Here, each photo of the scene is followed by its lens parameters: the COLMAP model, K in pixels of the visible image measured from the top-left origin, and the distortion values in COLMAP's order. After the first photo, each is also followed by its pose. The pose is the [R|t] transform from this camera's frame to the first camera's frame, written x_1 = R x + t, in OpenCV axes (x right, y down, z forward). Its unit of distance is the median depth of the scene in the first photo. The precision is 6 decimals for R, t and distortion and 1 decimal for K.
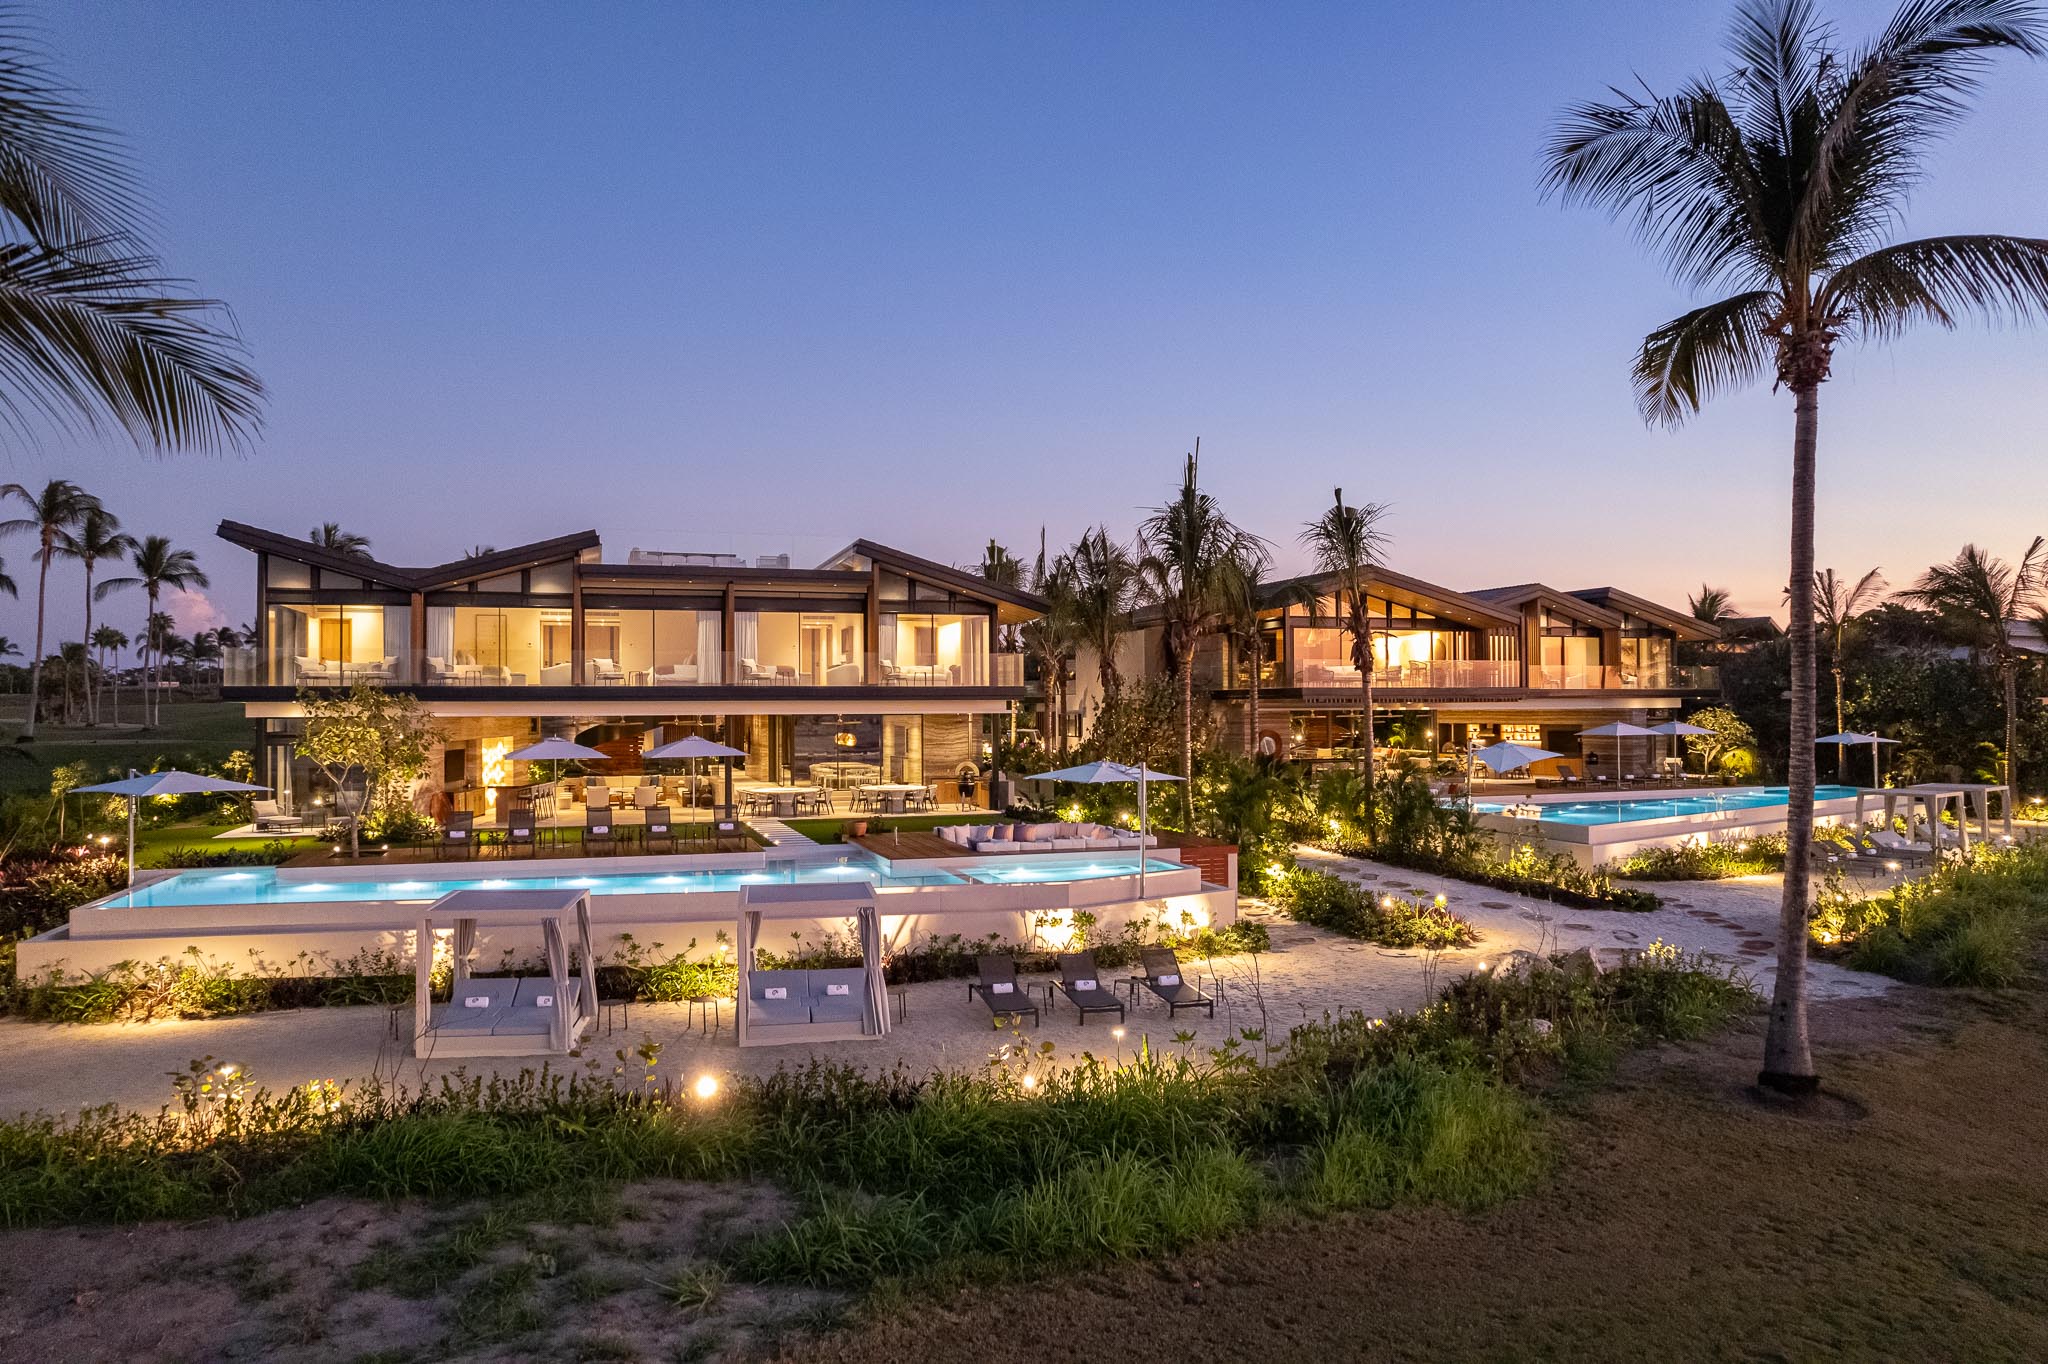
lens RADIAL K [[1309.6, 0, 1015.9], [0, 1309.6, 690.2], [0, 0, 1]] dist [-0.078565, 0.072752]
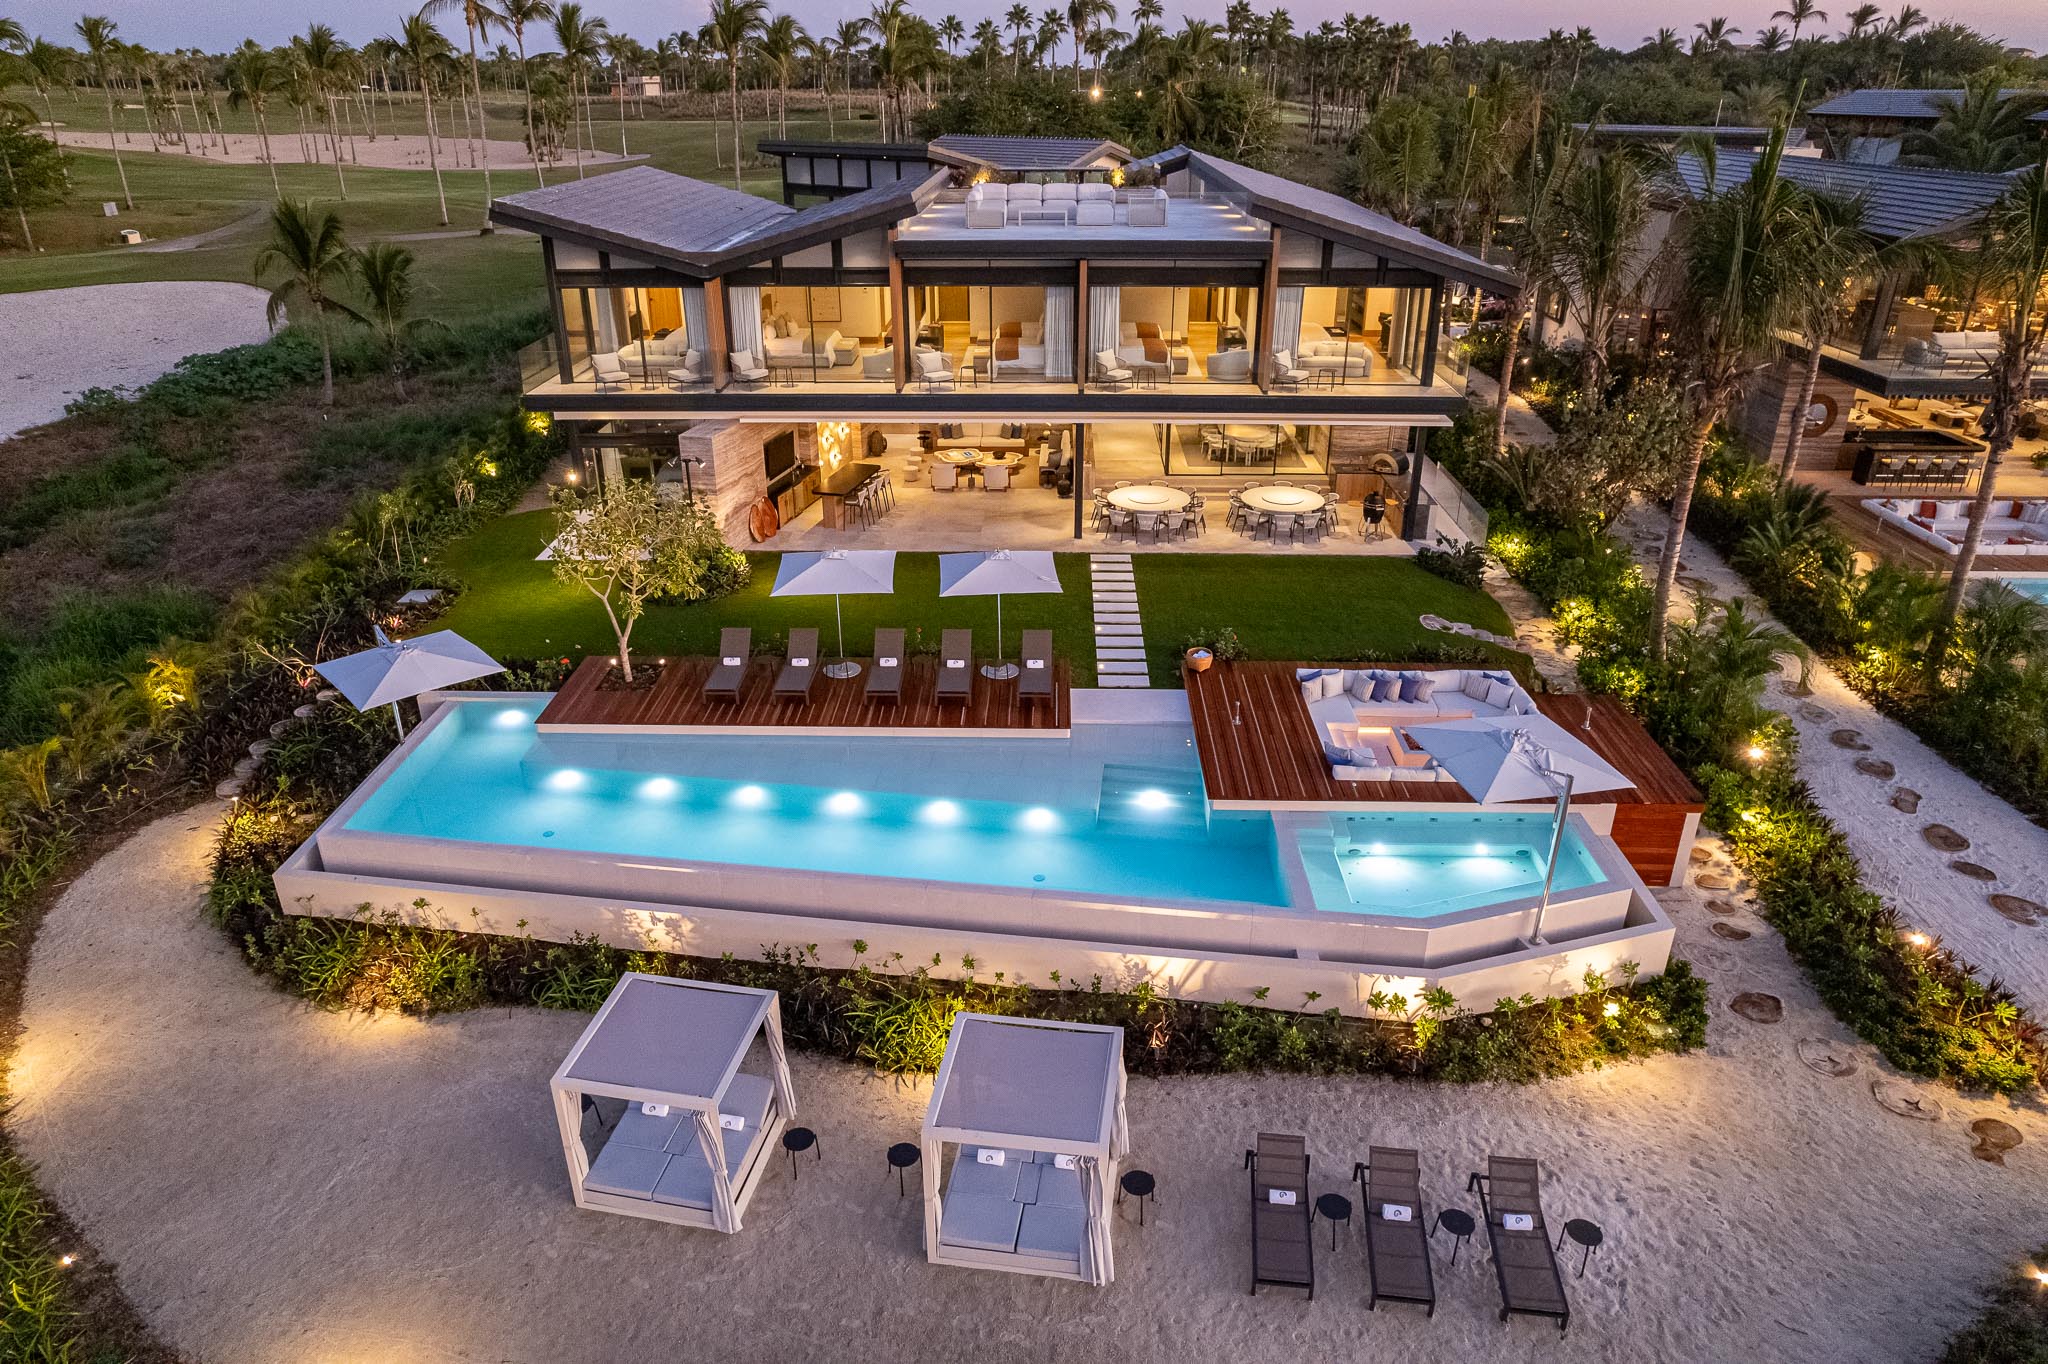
lens RADIAL K [[1309.6, 0, 1015.9], [0, 1309.6, 690.2], [0, 0, 1]] dist [-0.078565, 0.072752]
pose [[0.941192, 0.145735, -0.304825, 0.014916], [0.003580, 0.897841, 0.440305, -0.180298], [0.337852, -0.415503, 0.844519, 0.217012]]
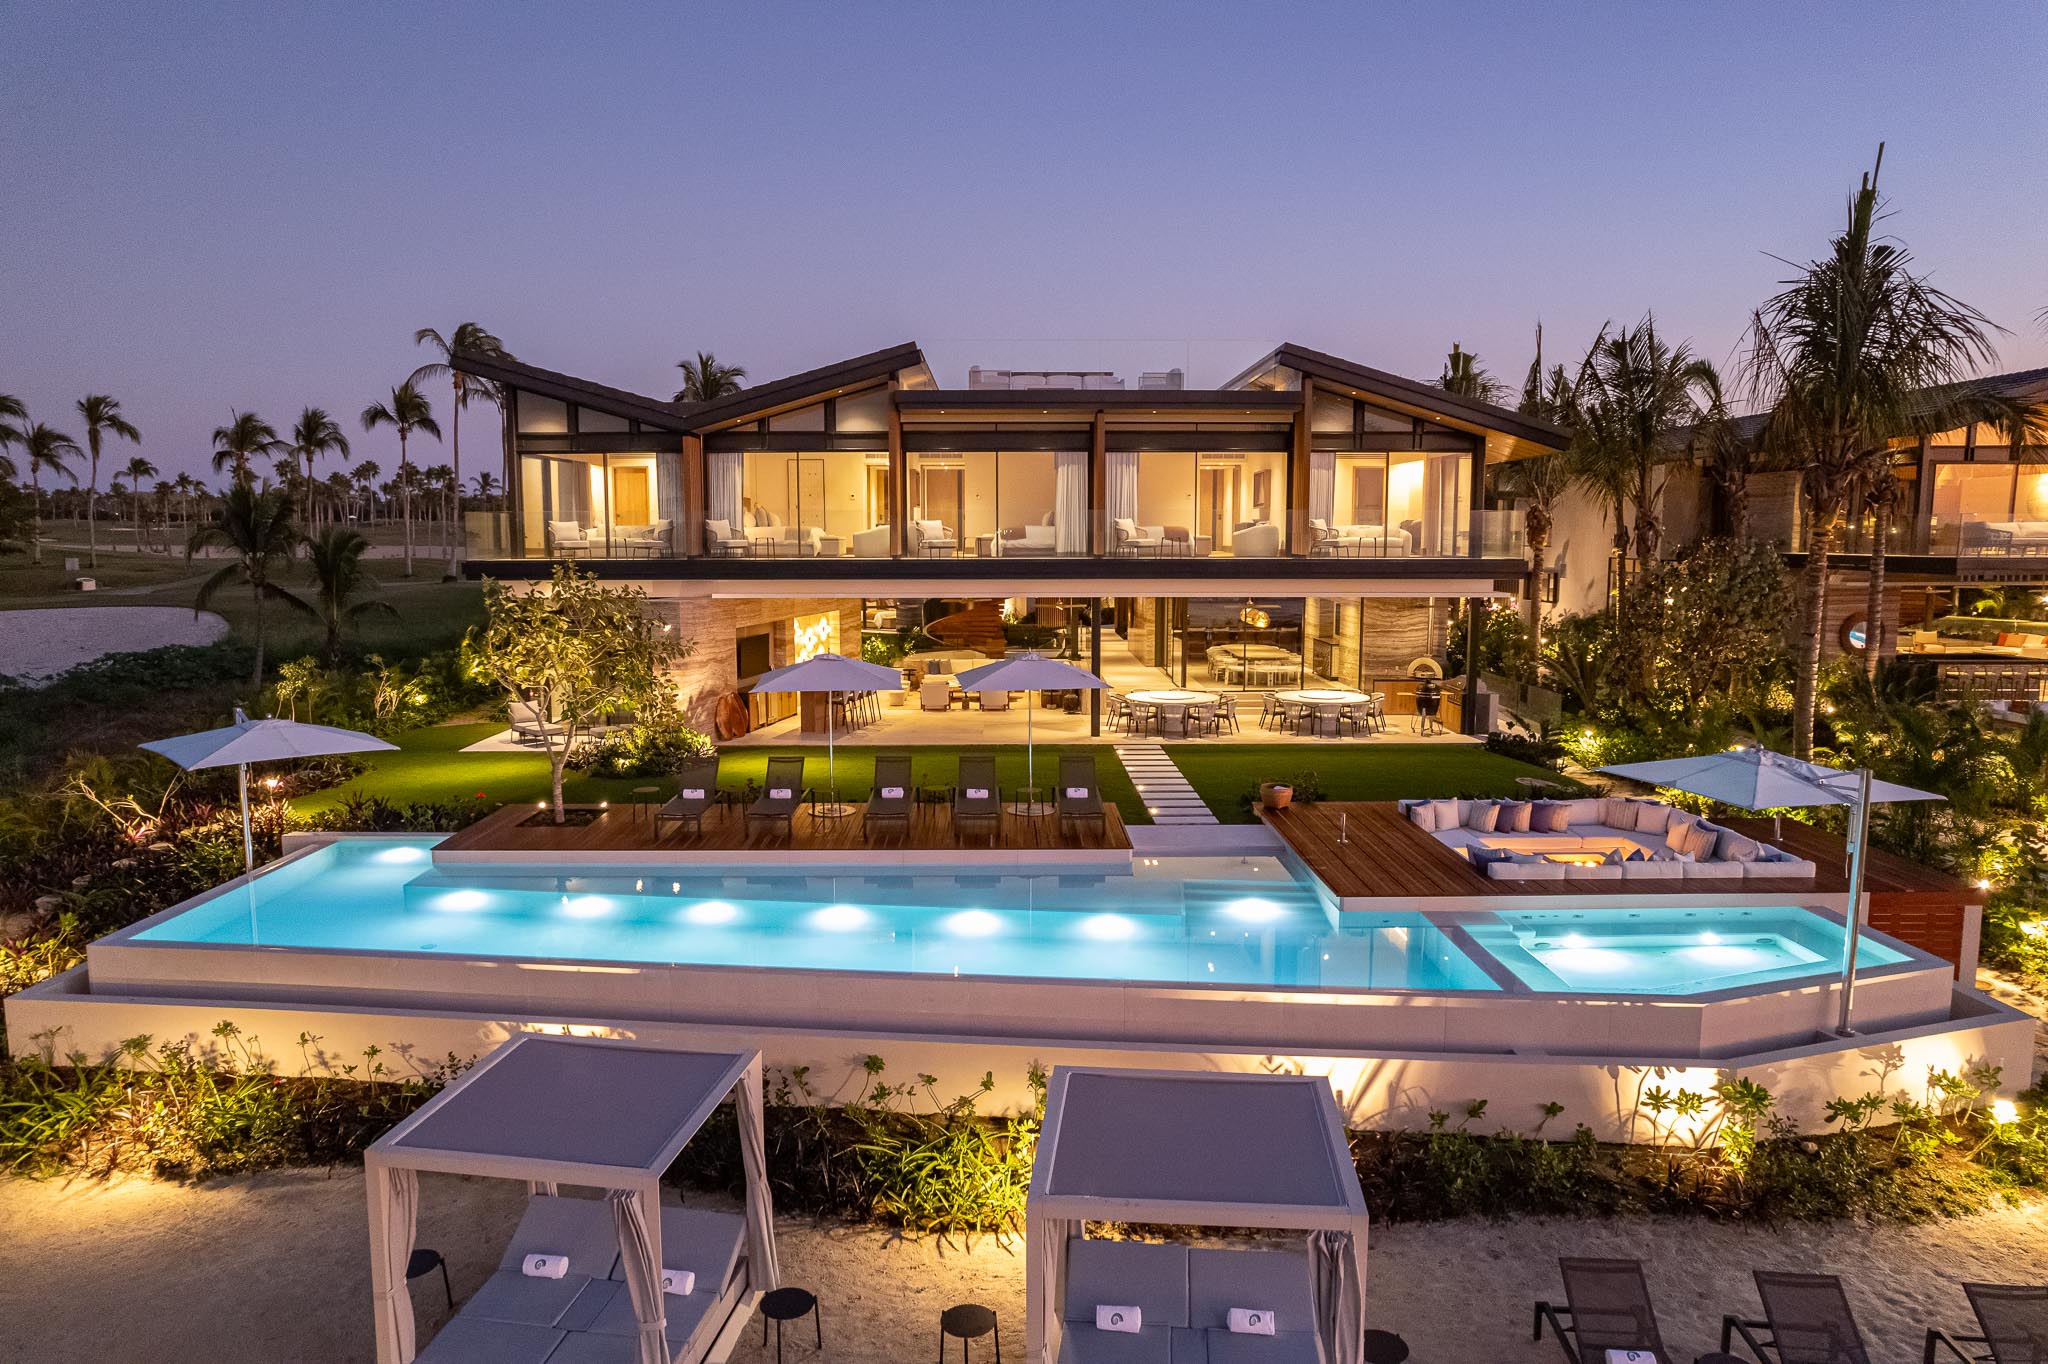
lens RADIAL K [[1309.6, 0, 1015.9], [0, 1309.6, 690.2], [0, 0, 1]] dist [-0.078565, 0.072752]
pose [[0.954510, 0.039515, -0.295549, -0.043868], [0.000372, 0.991022, 0.133701, -0.025648], [0.298178, -0.127729, 0.945925, 0.277893]]
